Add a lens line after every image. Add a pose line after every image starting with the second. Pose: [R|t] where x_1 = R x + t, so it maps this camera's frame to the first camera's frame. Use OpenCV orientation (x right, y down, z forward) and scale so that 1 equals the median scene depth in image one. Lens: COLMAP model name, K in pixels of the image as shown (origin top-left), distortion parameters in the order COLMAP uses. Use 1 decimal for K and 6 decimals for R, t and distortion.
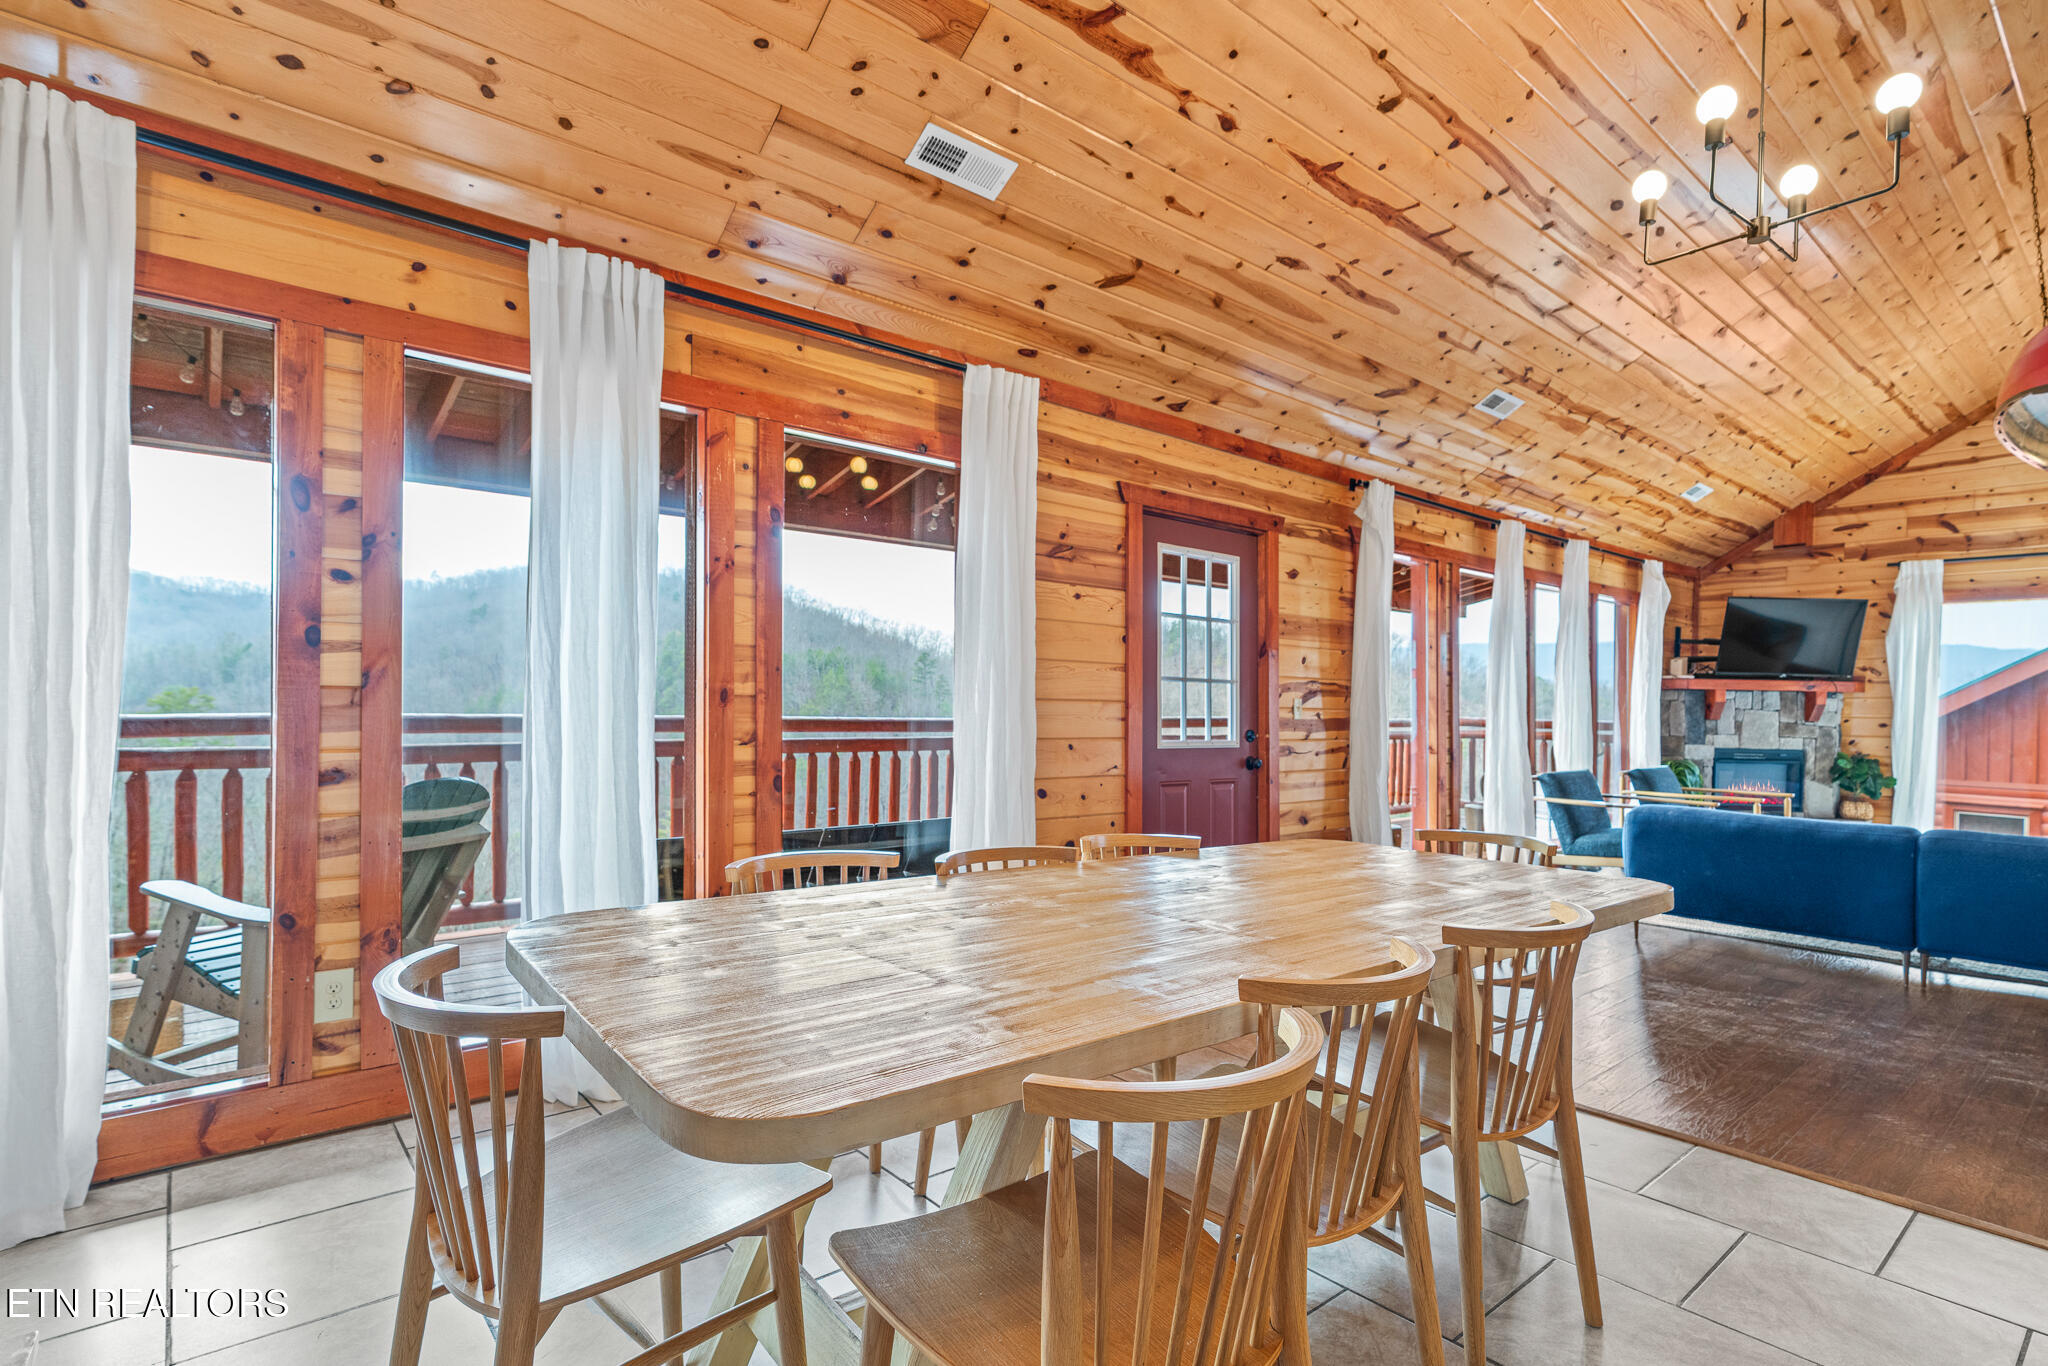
lens RADIAL K [[1000.9, 0, 1029.7], [0, 1000.9, 699.1], [0, 0, 1]] dist [-0.004035, 0.001488]
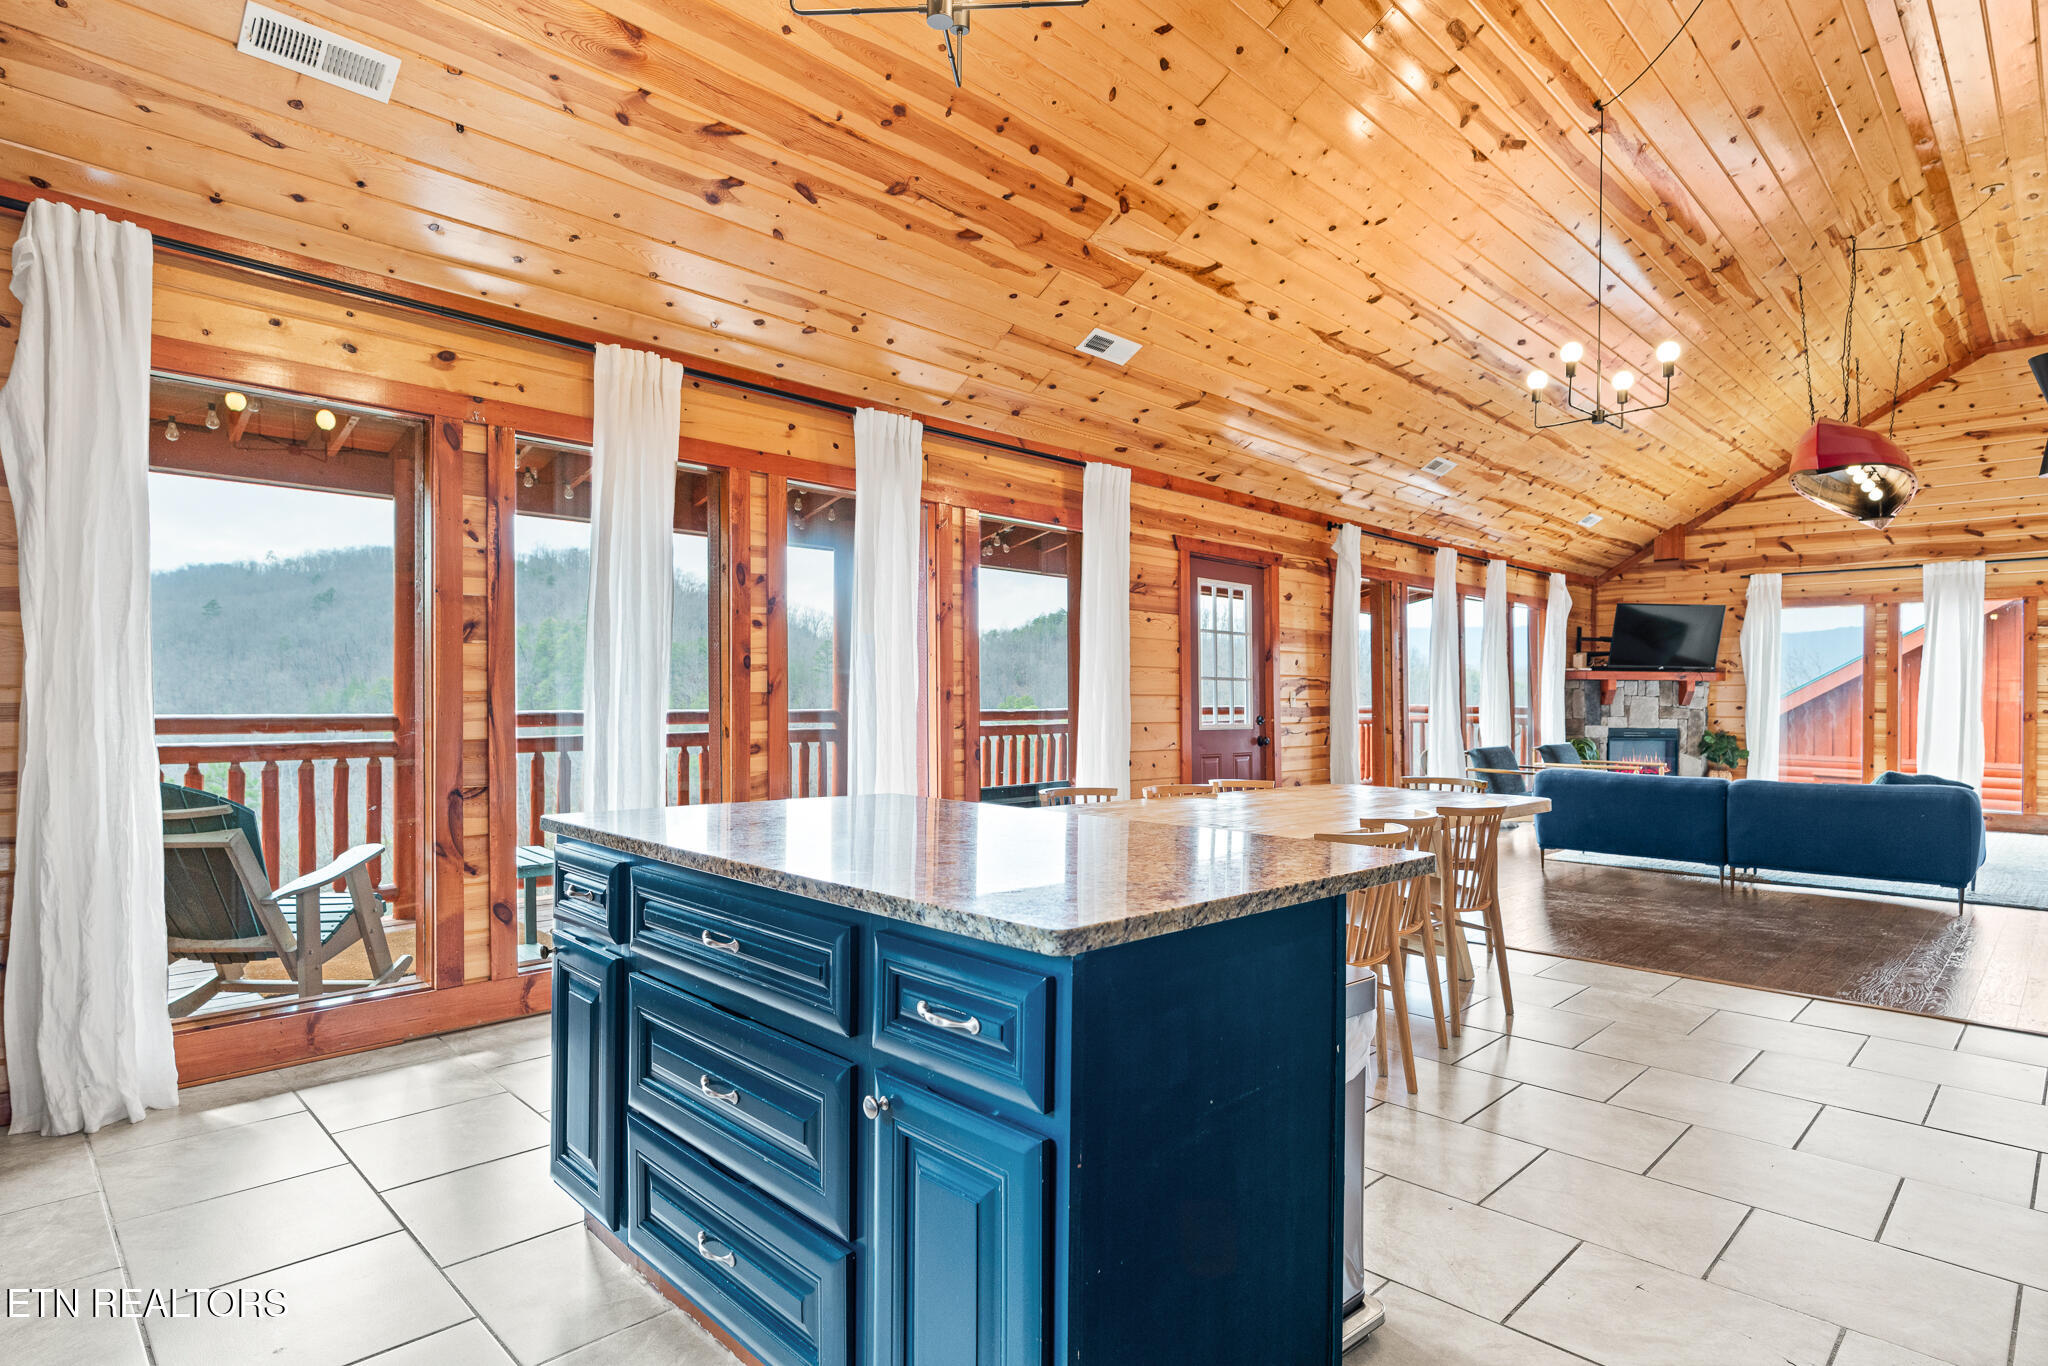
lens RADIAL K [[1060.8, 0, 1024.0], [0, 1060.8, 683.0], [0, 0, 1]] dist [0.000890, -0.000911]
pose [[0.996732, -0.008109, 0.080367, -0.198518], [0.008551, 0.999950, -0.005153, -0.007834], [-0.080321, 0.005824, 0.996752, -0.363471]]
